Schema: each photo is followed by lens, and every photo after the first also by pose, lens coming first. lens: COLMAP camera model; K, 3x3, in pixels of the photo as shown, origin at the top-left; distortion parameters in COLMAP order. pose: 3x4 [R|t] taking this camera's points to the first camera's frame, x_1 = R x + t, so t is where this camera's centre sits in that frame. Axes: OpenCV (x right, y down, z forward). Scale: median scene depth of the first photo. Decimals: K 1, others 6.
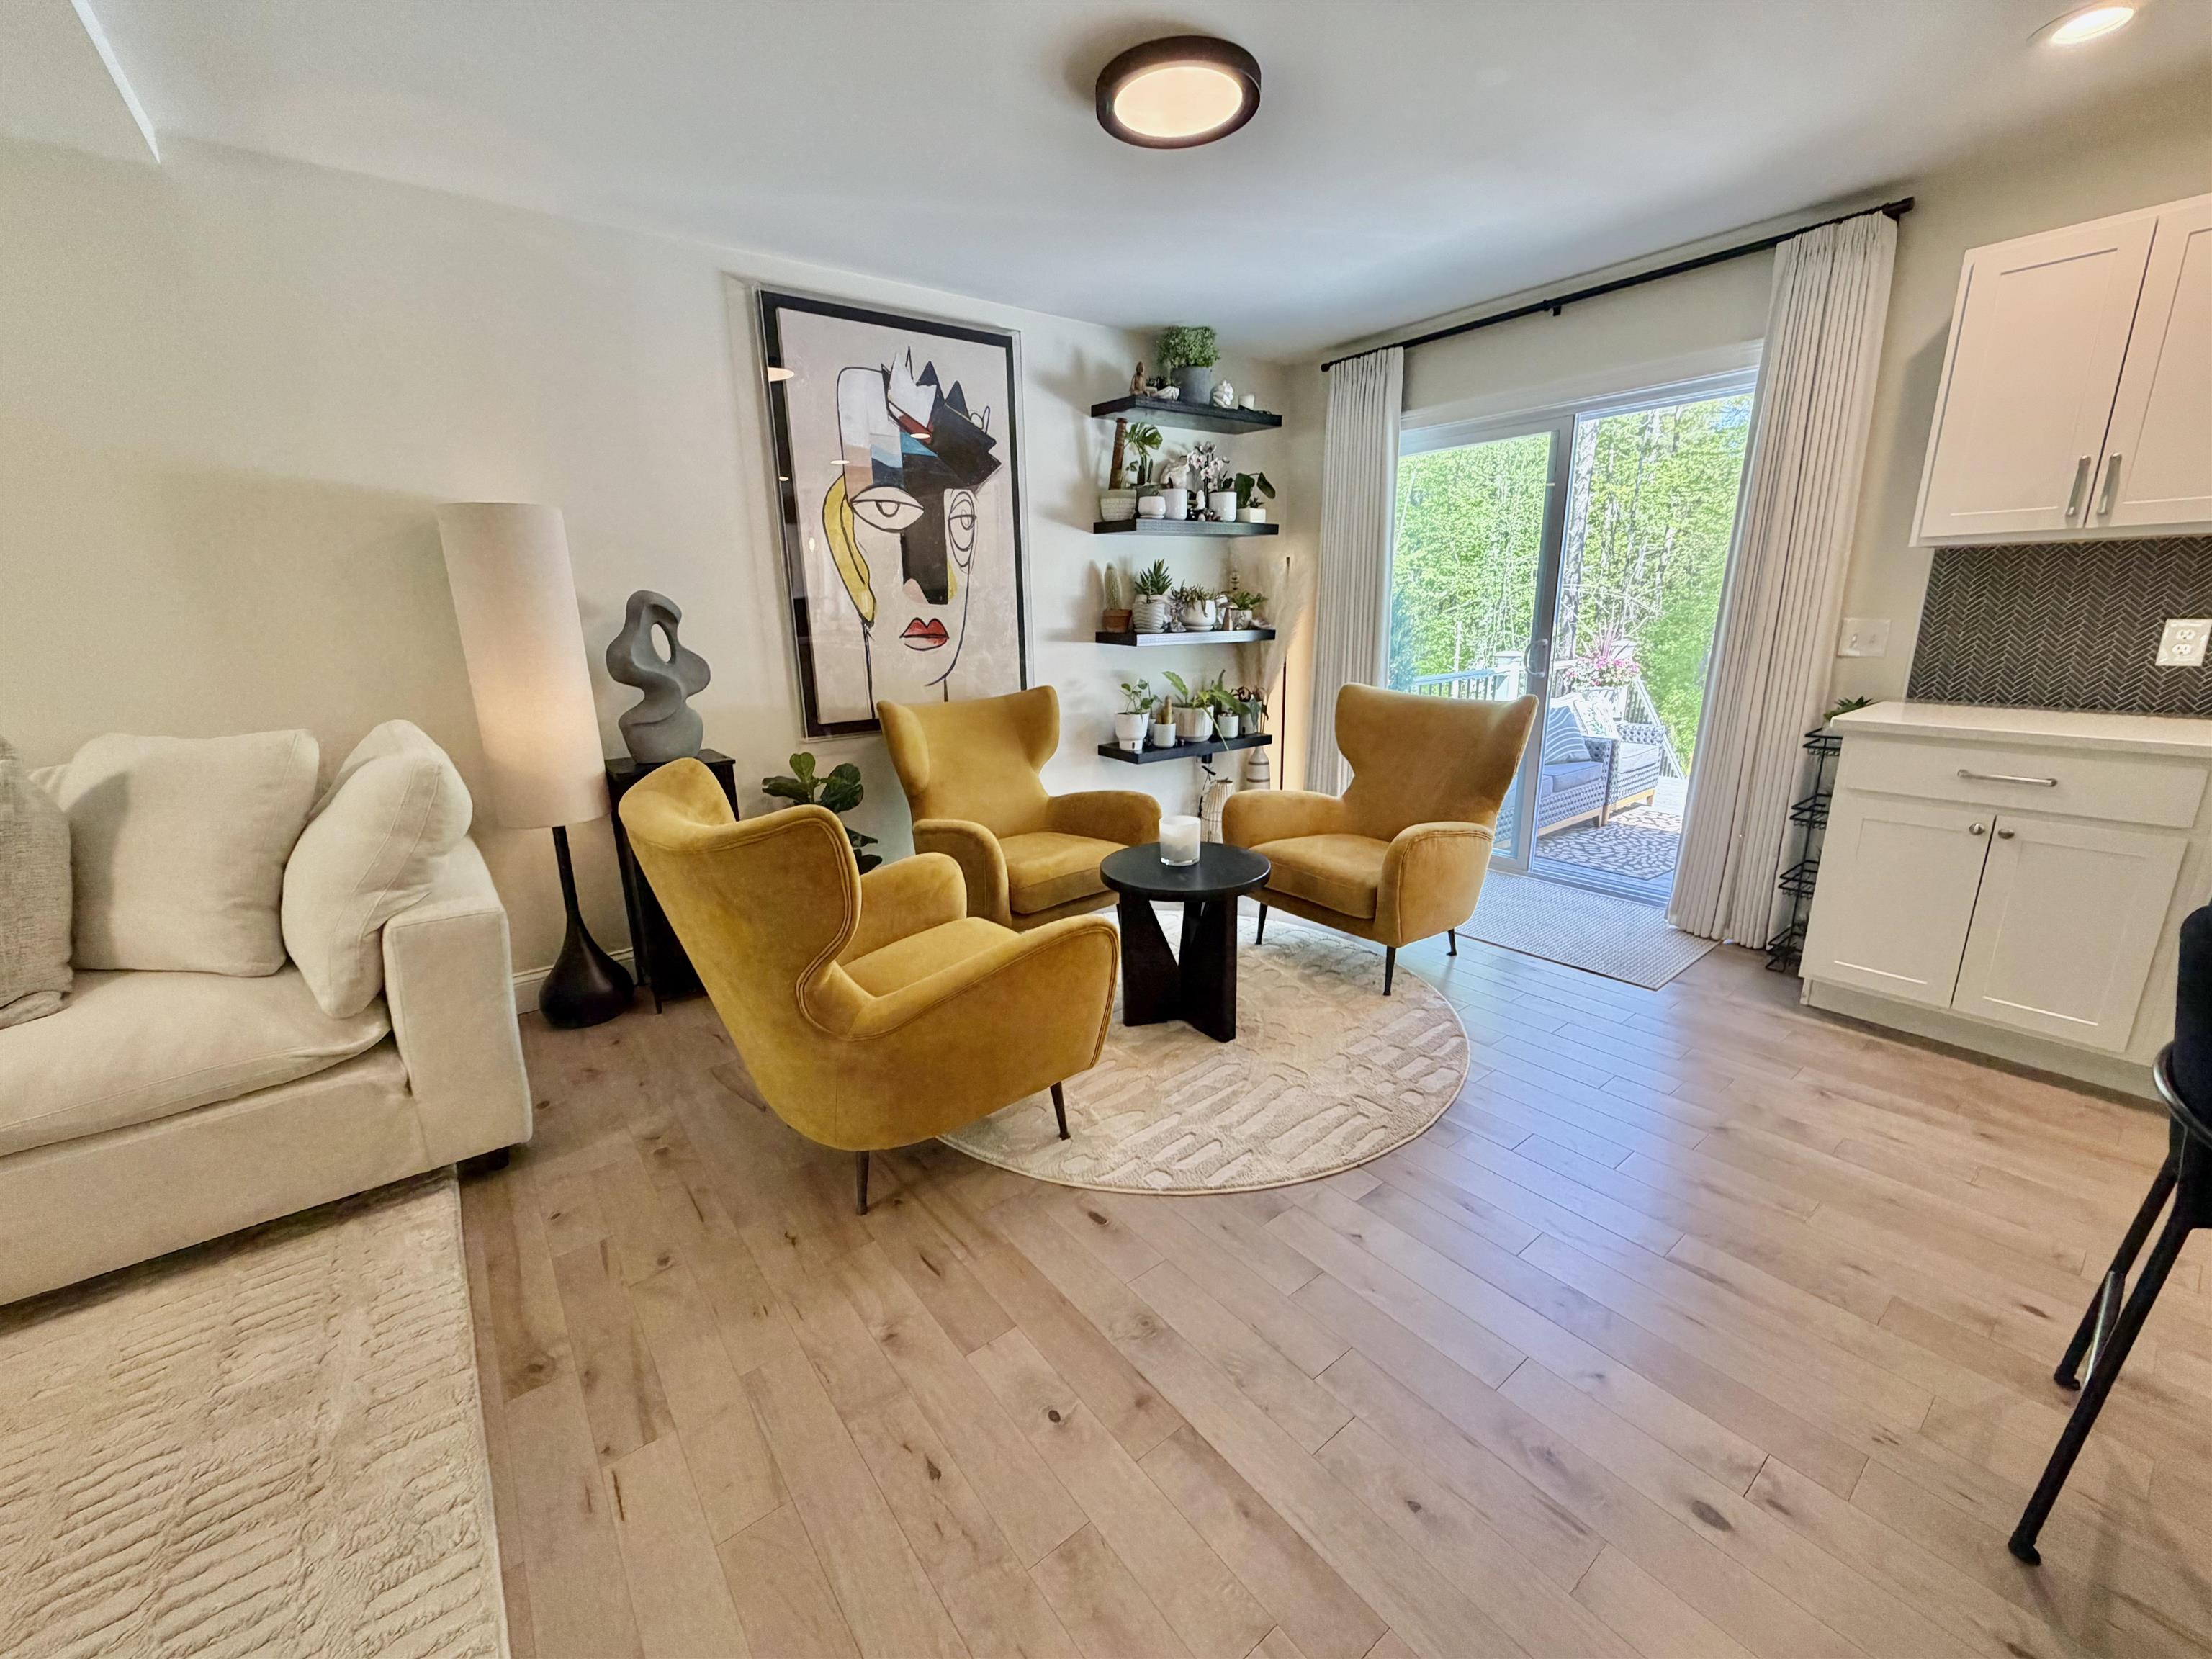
lens RADIAL K [[881.3, 0, 1100.3], [0, 881.3, 828.0], [0, 0, 1]] dist [-0.000772, 0.000241]
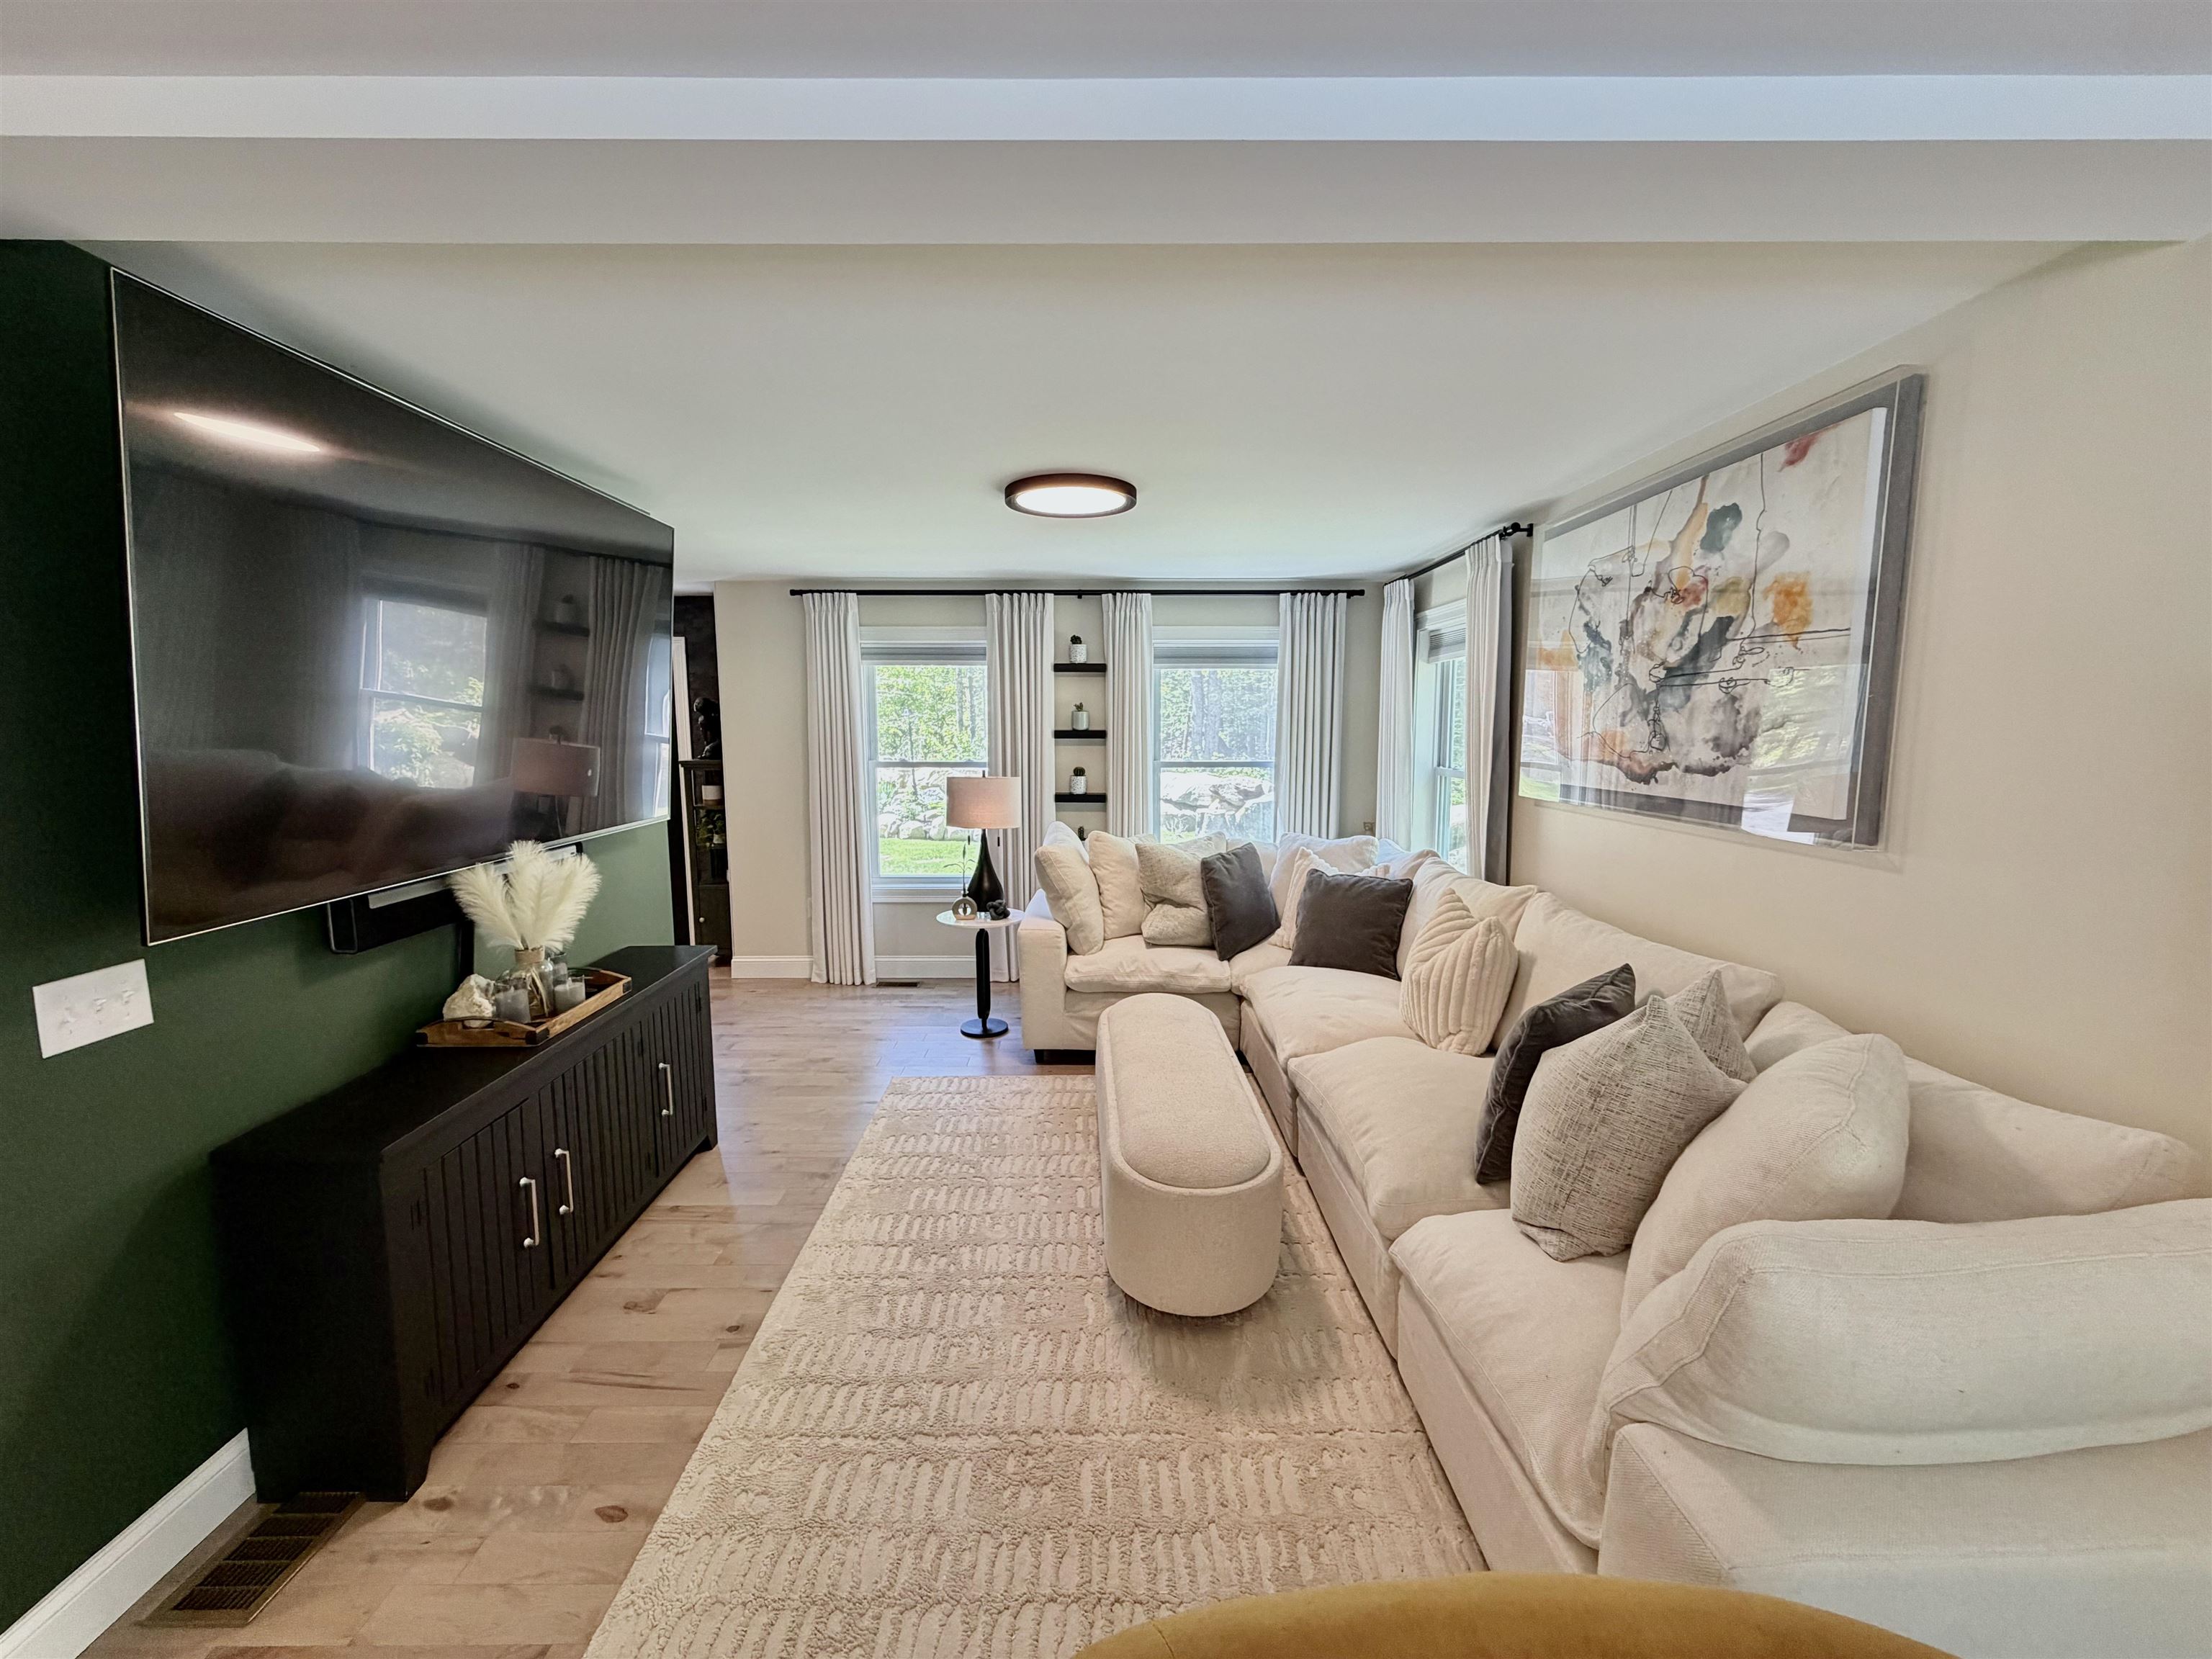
lens RADIAL K [[881.3, 0, 1100.3], [0, 881.3, 828.0], [0, 0, 1]] dist [-0.000772, 0.000241]
pose [[-0.604535, 0.116919, -0.787951, -0.070845], [-0.183043, 0.942311, 0.280258, -0.252123], [0.775263, 0.313655, -0.548259, 0.561430]]
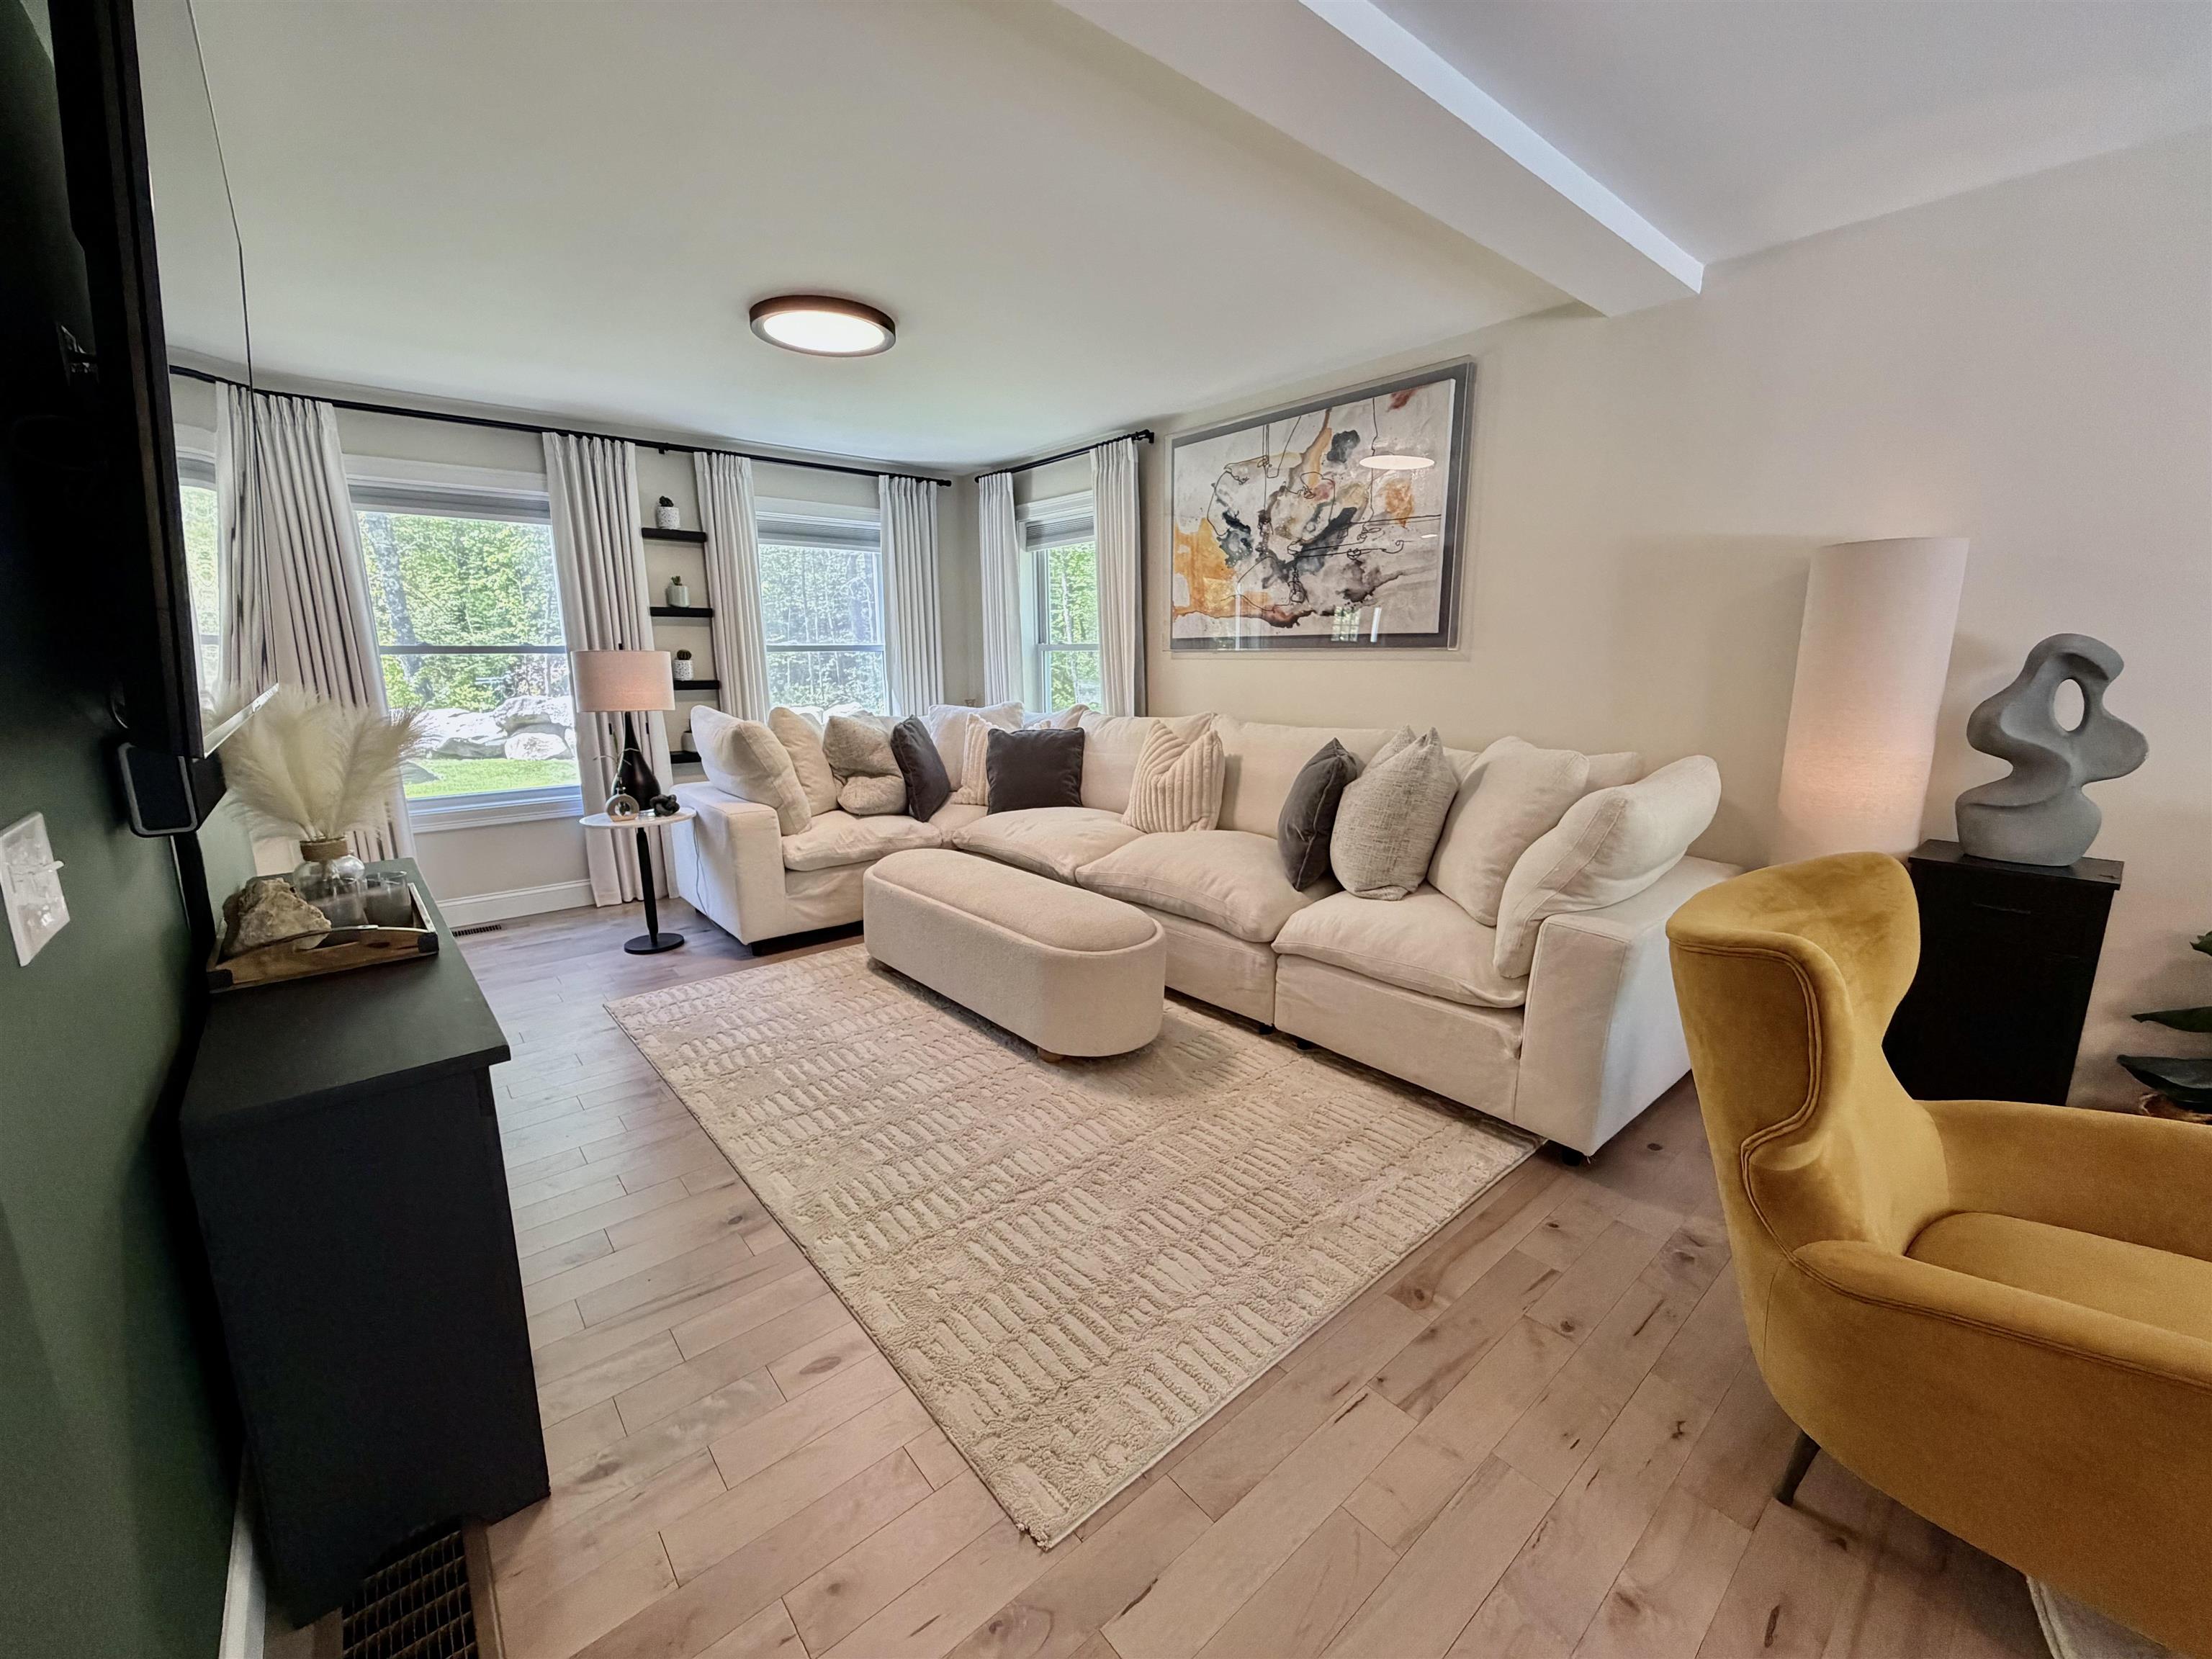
lens RADIAL K [[881.3, 0, 1100.3], [0, 881.3, 828.0], [0, 0, 1]] dist [-0.000772, 0.000241]
pose [[0.044902, 0.220377, -0.974381, 0.185909], [-0.241930, 0.948729, 0.203427, -0.063958], [0.969254, 0.226597, 0.095915, 0.165696]]
